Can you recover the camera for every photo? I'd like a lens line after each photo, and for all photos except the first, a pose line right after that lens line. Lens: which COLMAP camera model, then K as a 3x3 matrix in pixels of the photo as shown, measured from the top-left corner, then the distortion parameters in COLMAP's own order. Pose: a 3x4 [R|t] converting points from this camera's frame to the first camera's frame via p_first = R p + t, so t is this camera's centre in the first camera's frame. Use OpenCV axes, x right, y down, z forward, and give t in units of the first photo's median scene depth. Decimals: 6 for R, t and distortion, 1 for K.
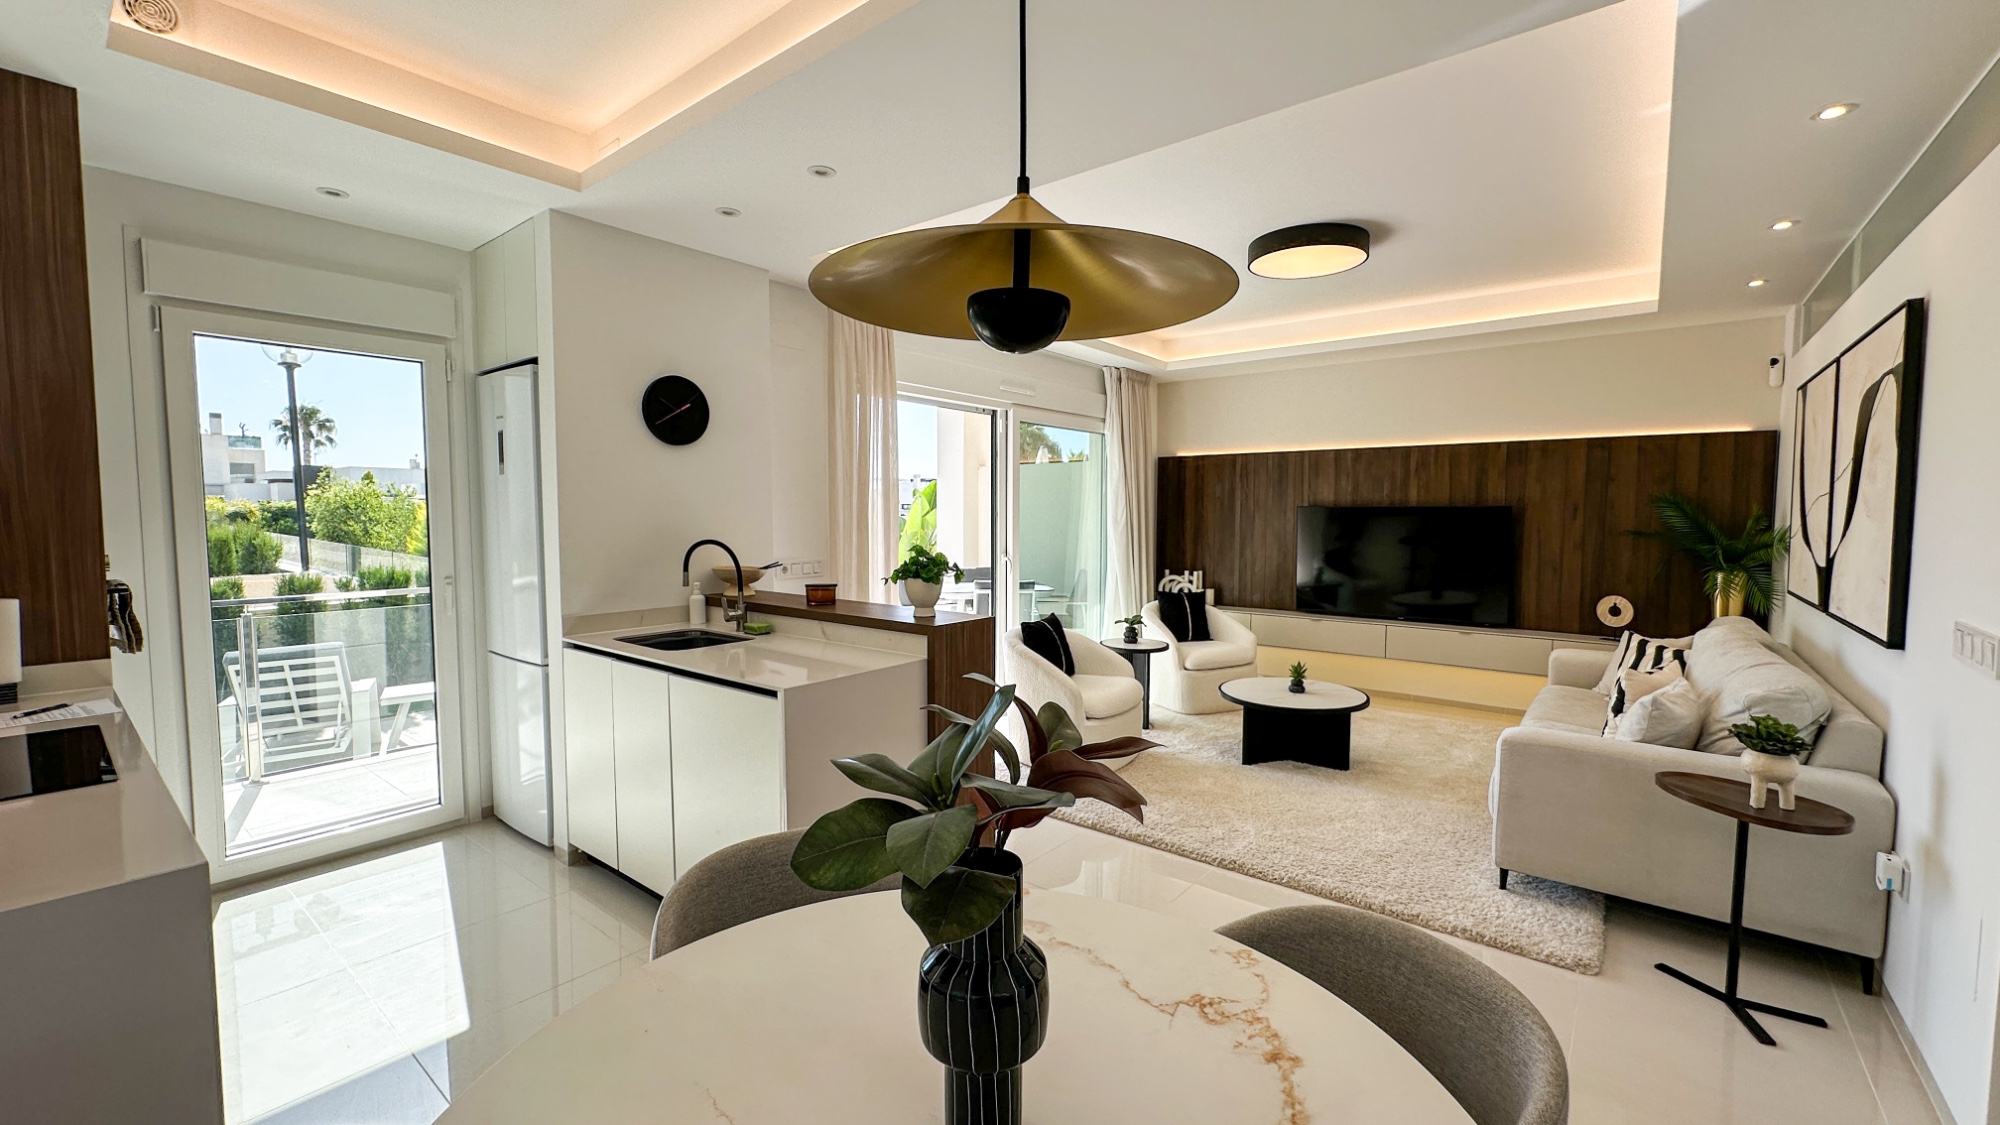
lens RADIAL K [[795.9, 0, 1003.5], [0, 795.9, 559.8], [0, 0, 1]] dist [-0.000651, -0.000121]
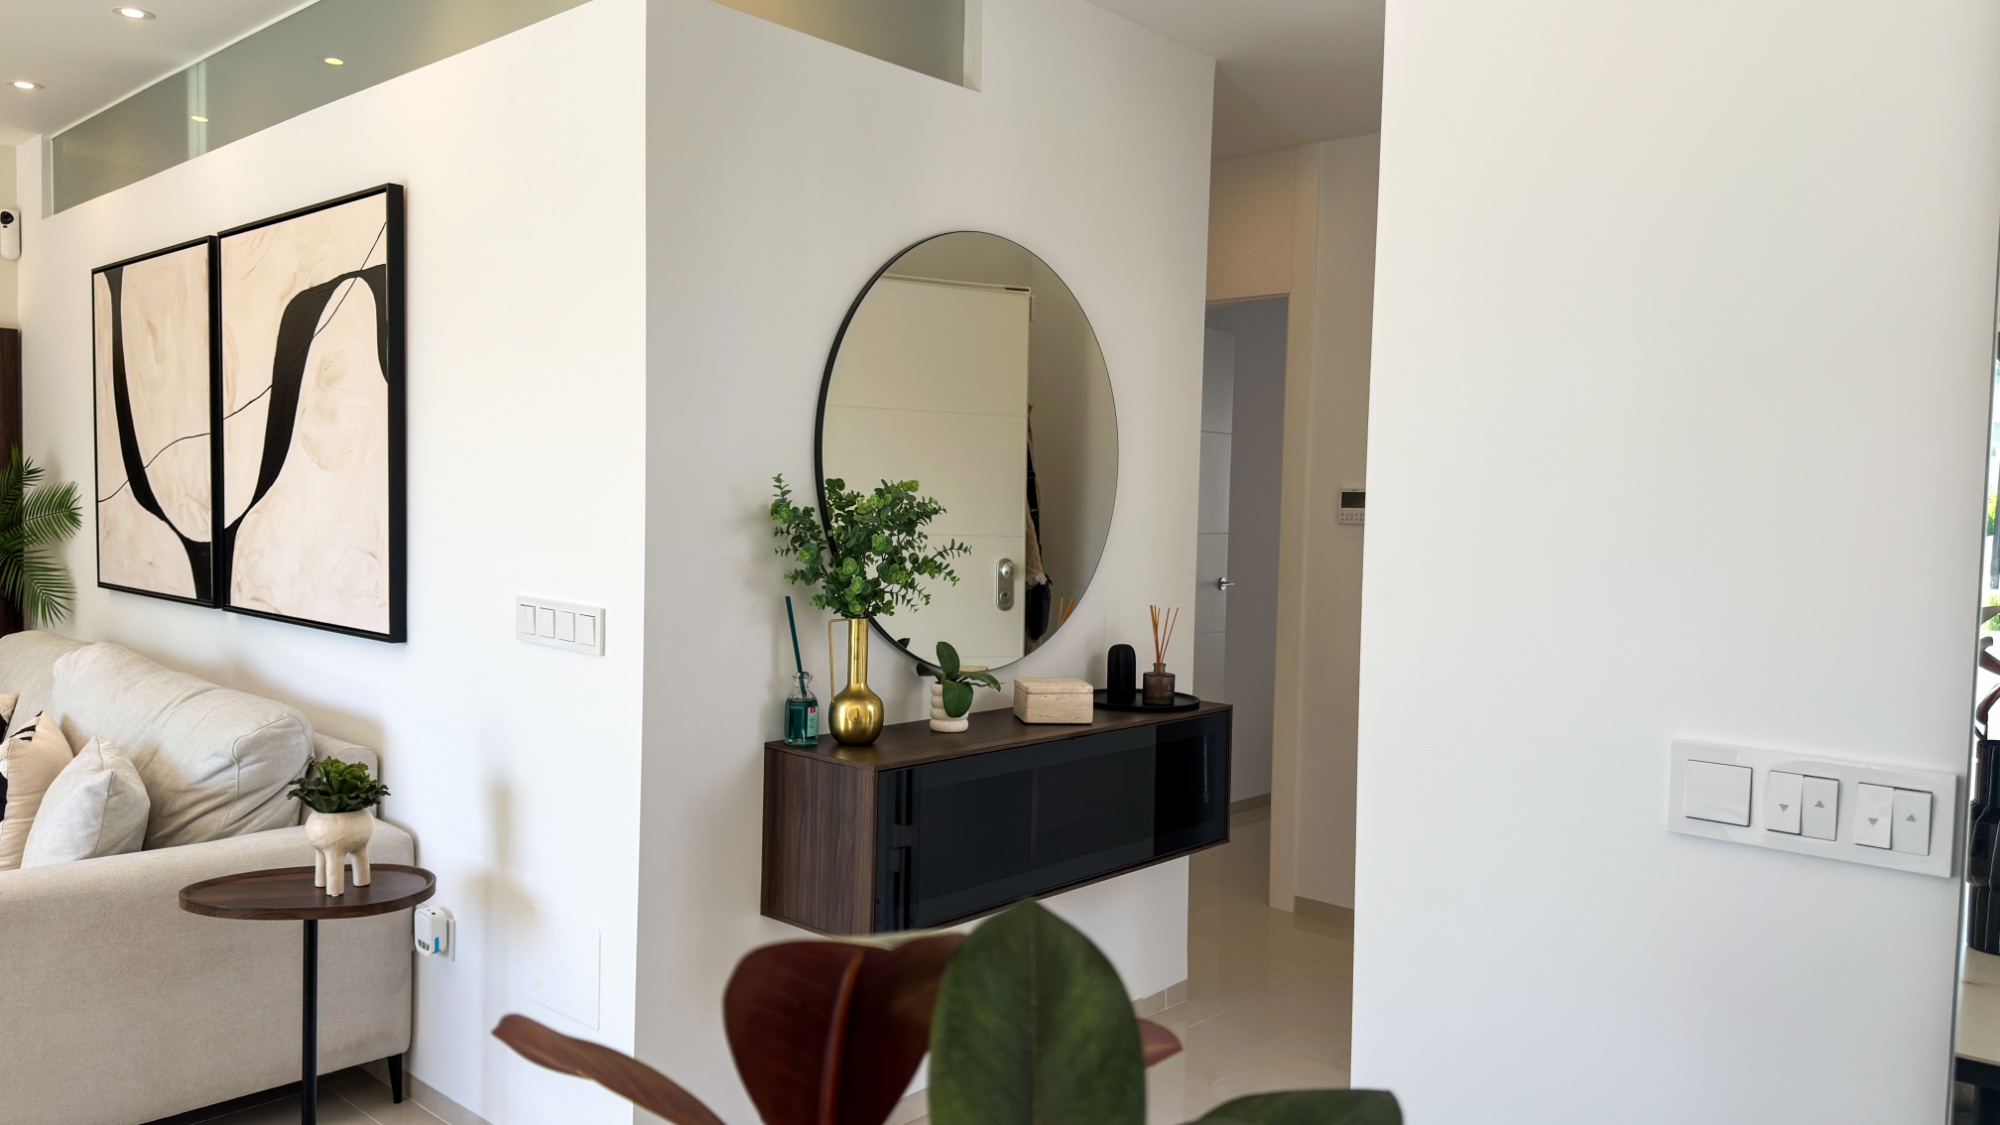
lens RADIAL K [[1407.8, 0, 1000.0], [0, 1407.8, 562.5], [0, 0, 1]] dist [0.068922, -0.104354]
pose [[0.065131, -0.050533, 0.996596, -0.088175], [0.040198, 0.998039, 0.047979, -0.002476], [-0.997067, 0.036936, 0.067035, 0.149006]]
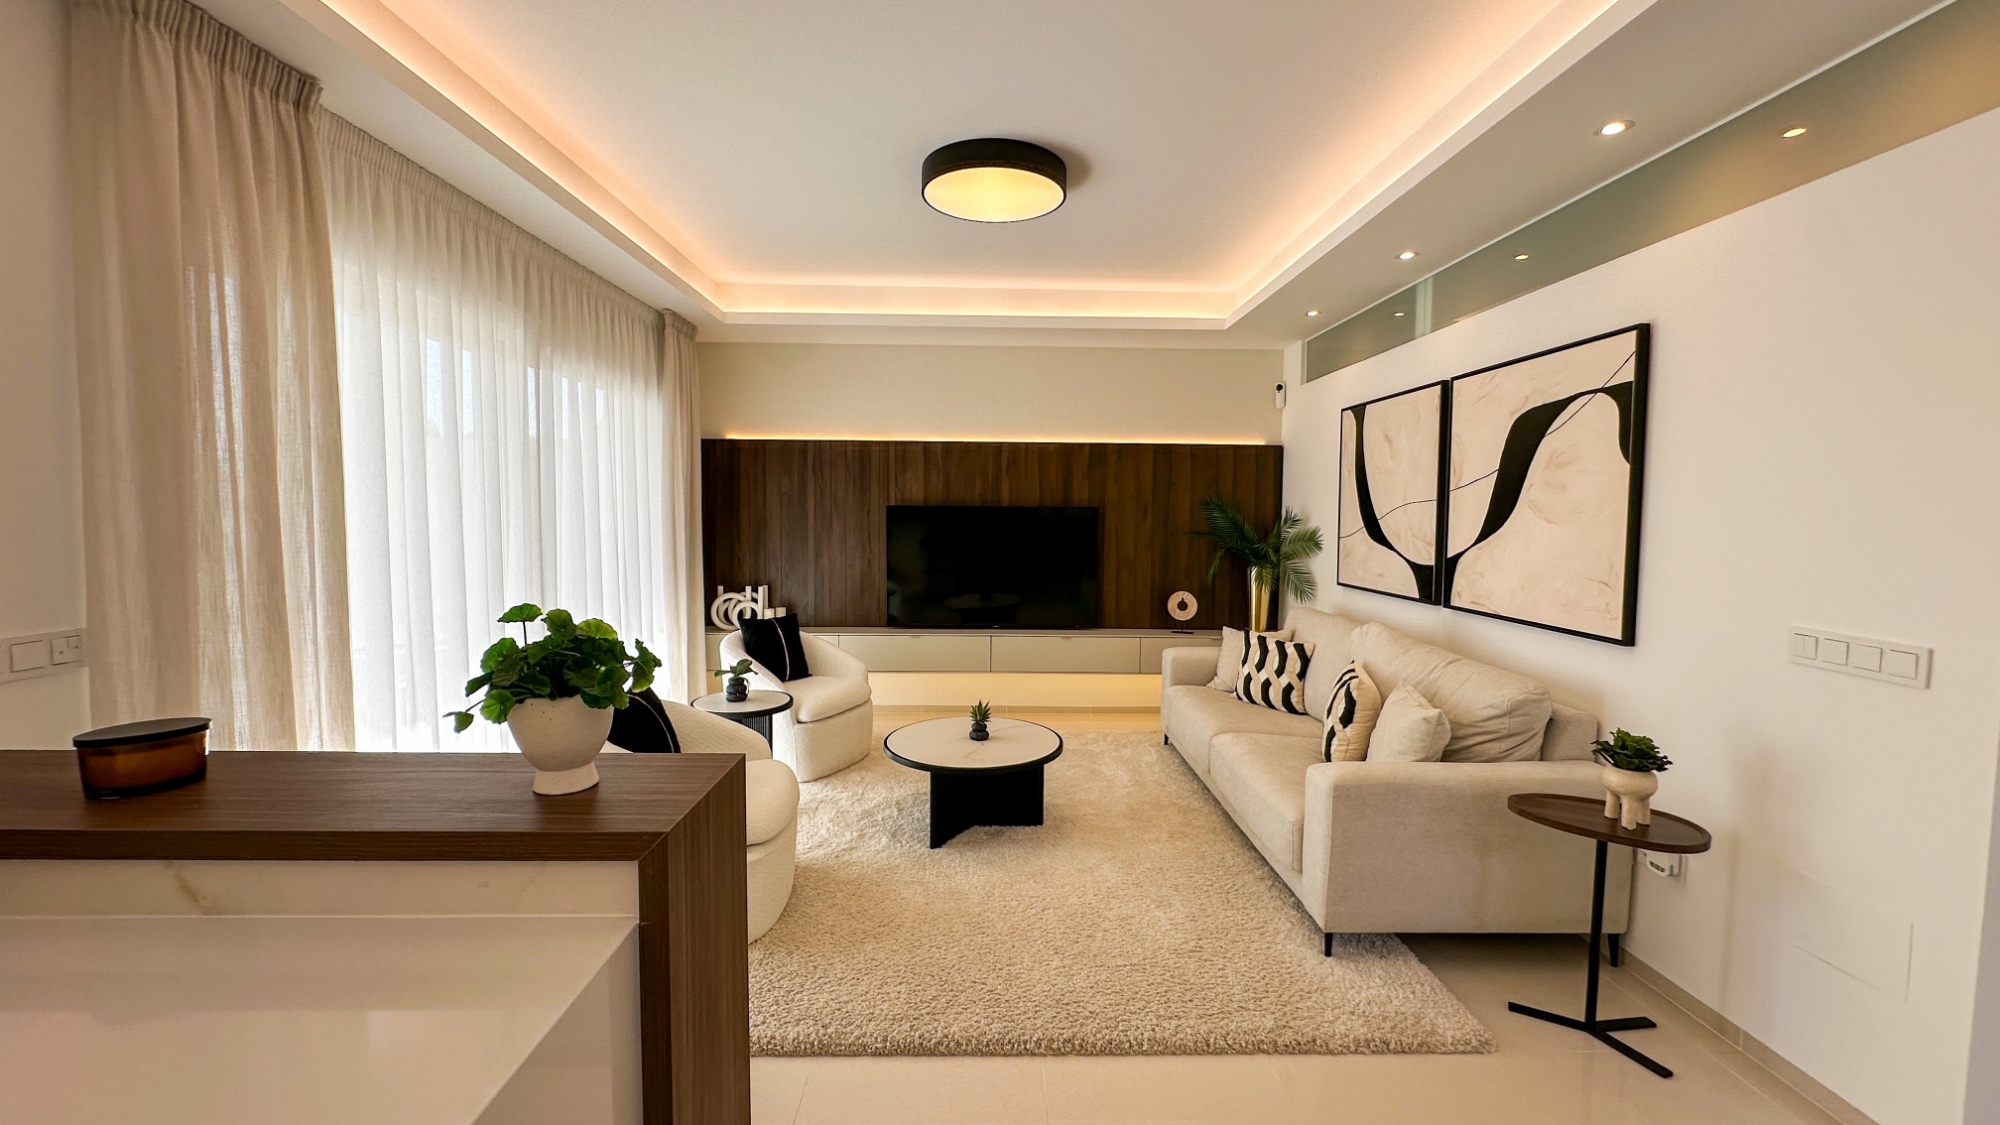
lens RADIAL K [[795.9, 0, 1003.5], [0, 795.9, 559.8], [0, 0, 1]] dist [-0.000651, -0.000121]
pose [[0.768798, -0.036066, 0.638474, -0.100562], [0.033219, 0.999313, 0.016450, -0.022811], [-0.638629, 0.008563, 0.769467, 0.318695]]
